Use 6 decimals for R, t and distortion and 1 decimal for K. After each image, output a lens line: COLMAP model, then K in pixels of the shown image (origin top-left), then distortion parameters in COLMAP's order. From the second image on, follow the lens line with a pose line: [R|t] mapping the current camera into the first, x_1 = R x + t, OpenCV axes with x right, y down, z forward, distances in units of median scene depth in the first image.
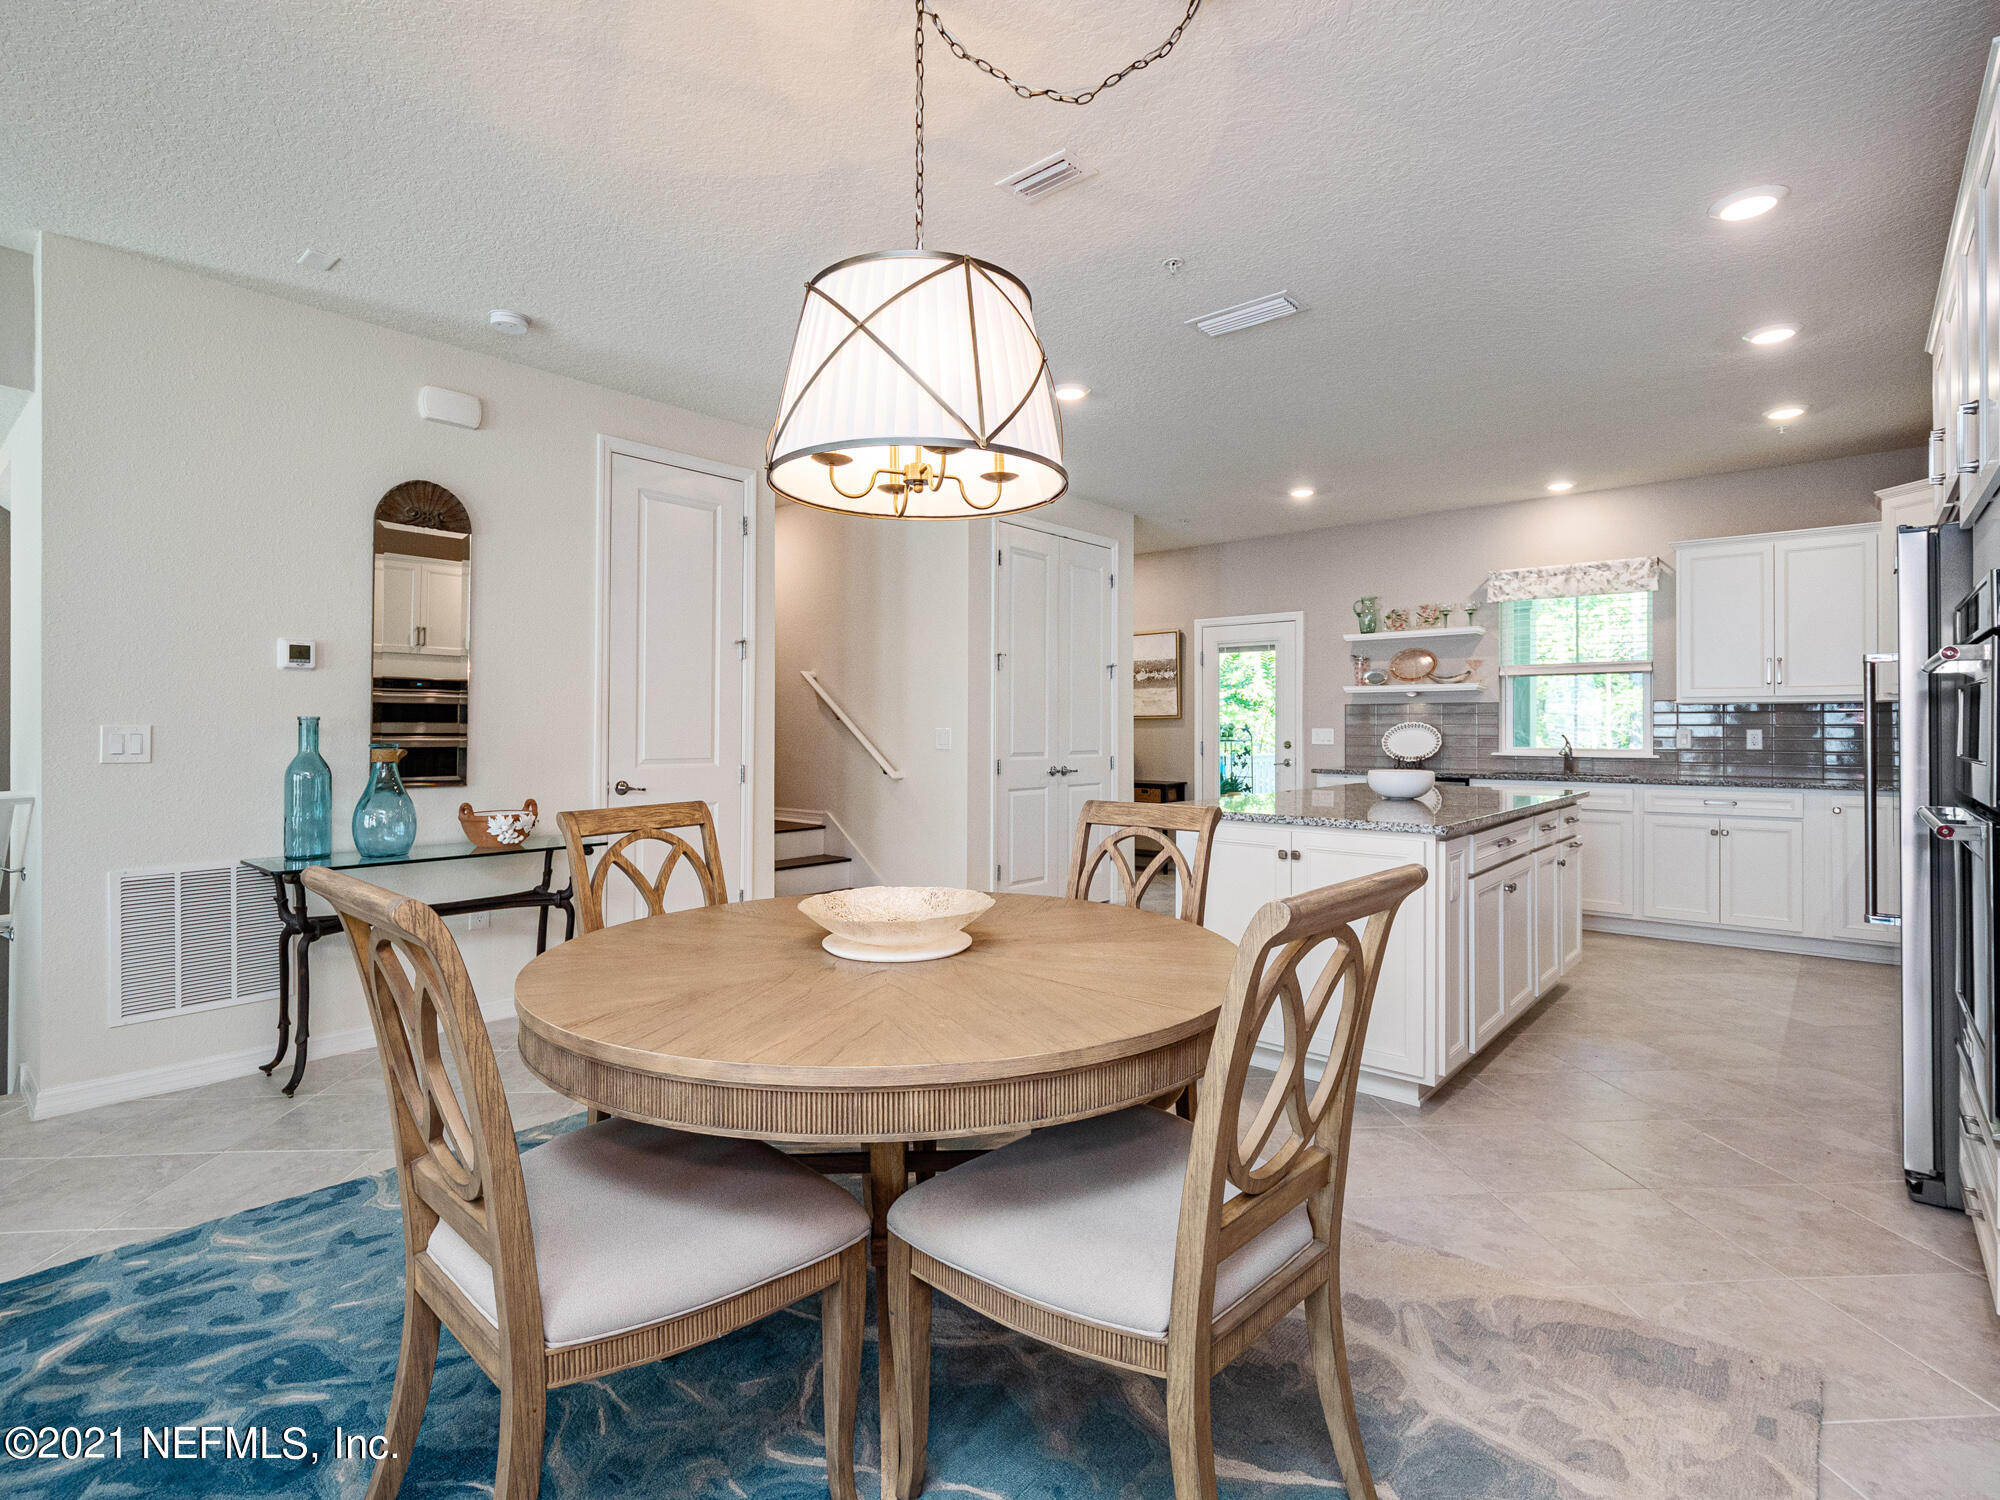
lens RADIAL K [[968.4, 0, 1005.8], [0, 968.4, 743.1], [0, 0, 1]] dist [0.002638, 0.000201]
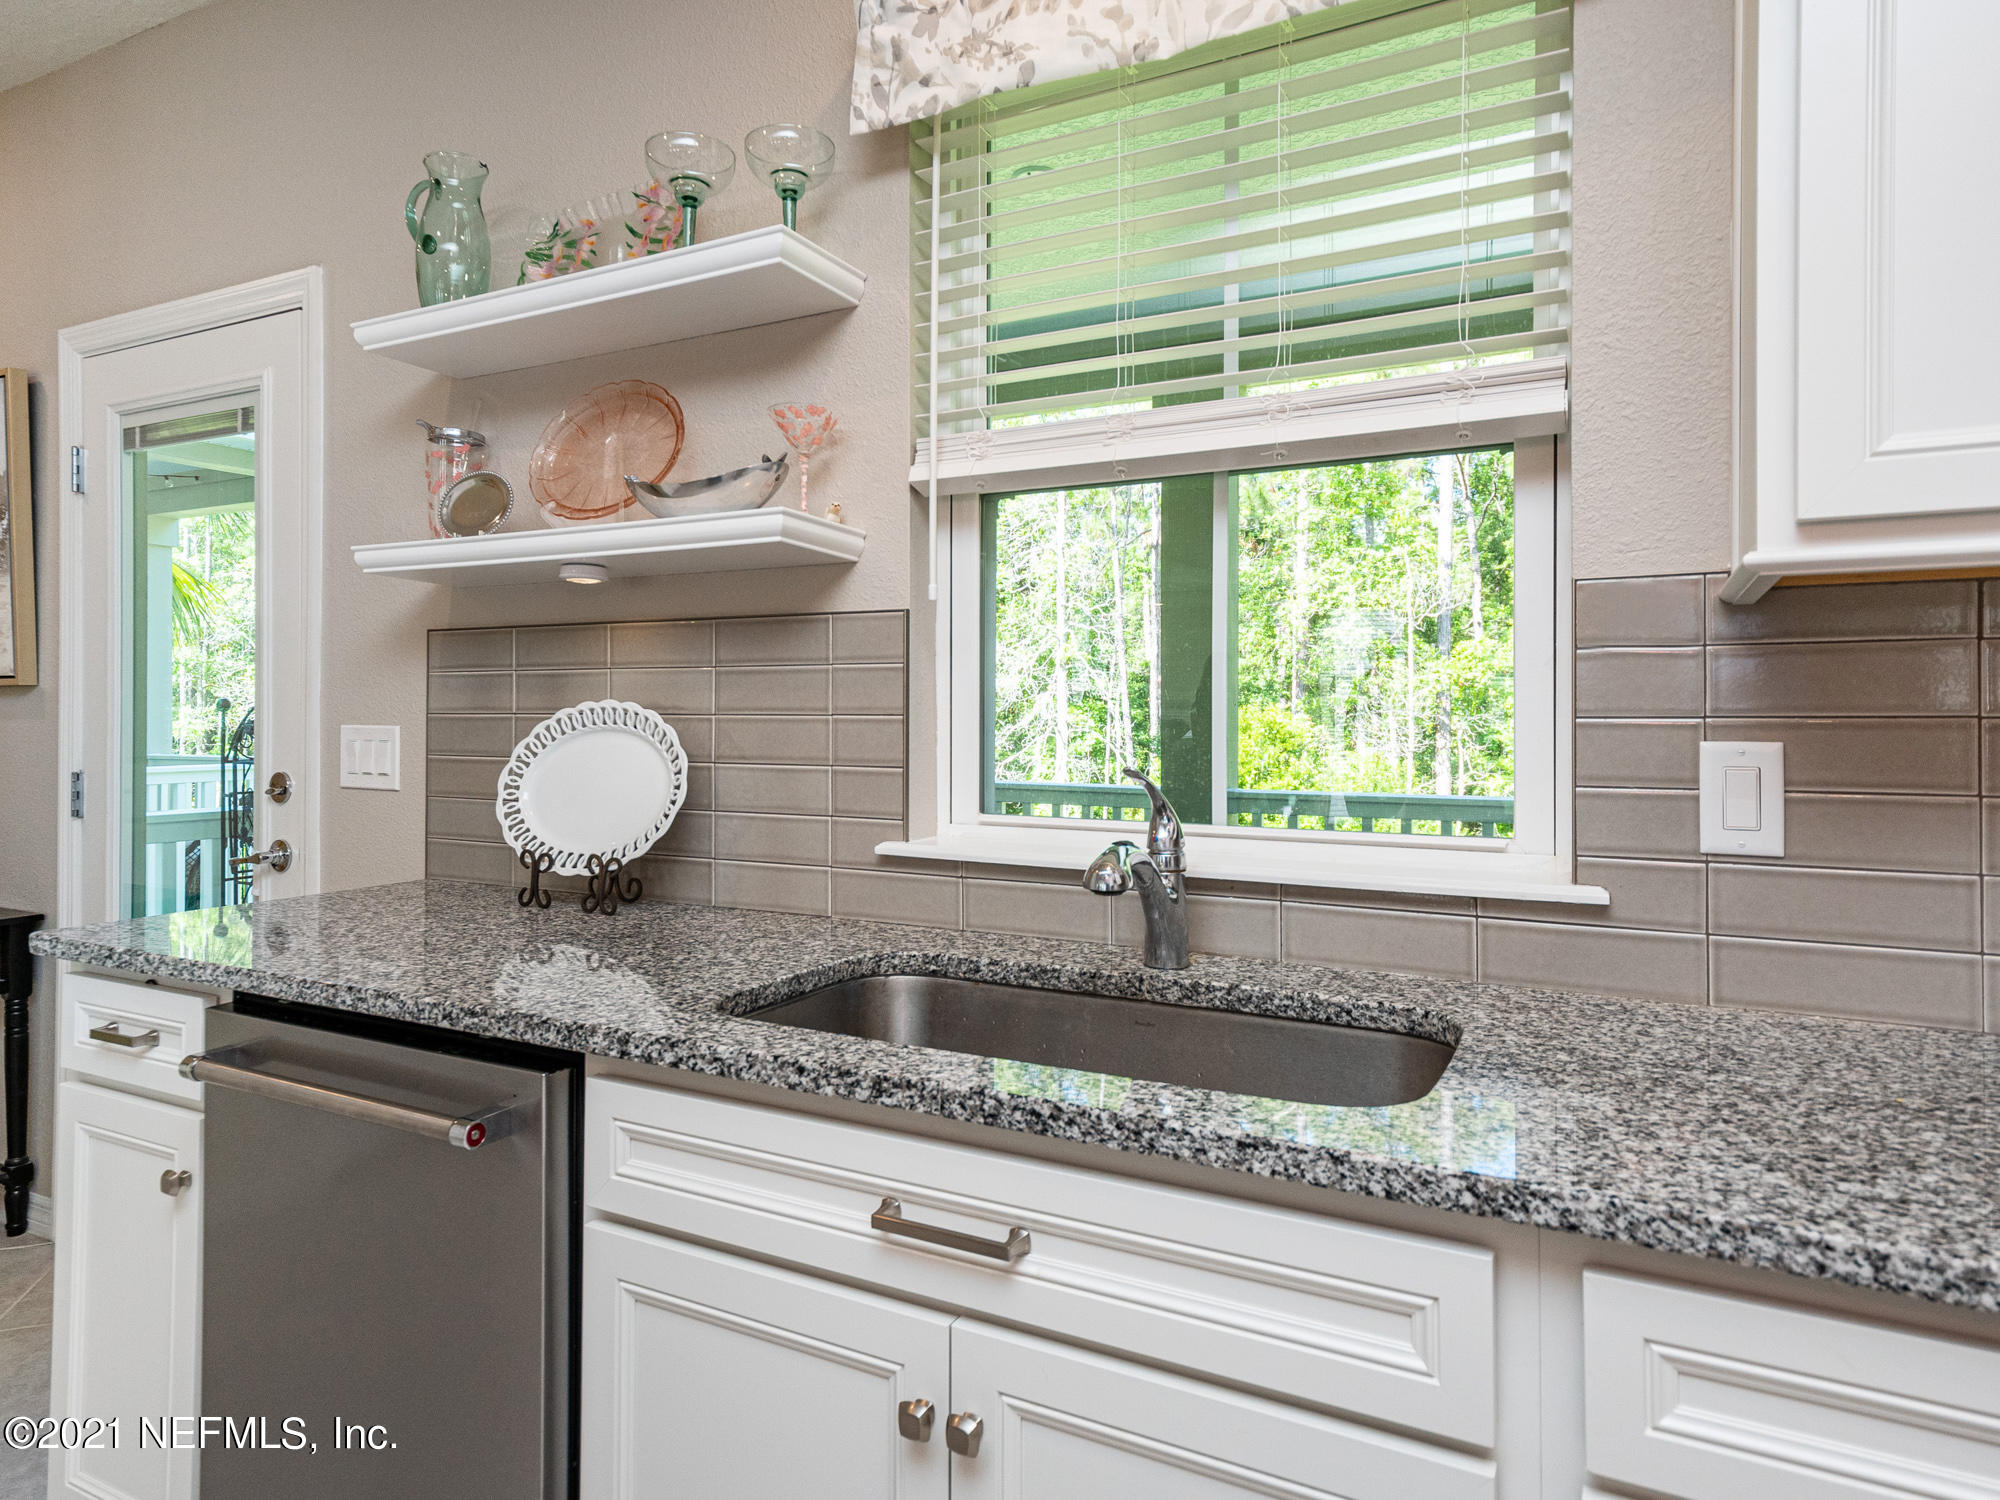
lens RADIAL K [[1169.8, 0, 999.8], [0, 1169.8, 734.1], [0, 0, 1]] dist [-0.001450, -0.000046]
pose [[0.976823, -0.004058, 0.214008, 0.448649], [0.003281, 0.999987, 0.003984, -0.014517], [-0.214021, -0.003190, 0.976824, 0.704463]]
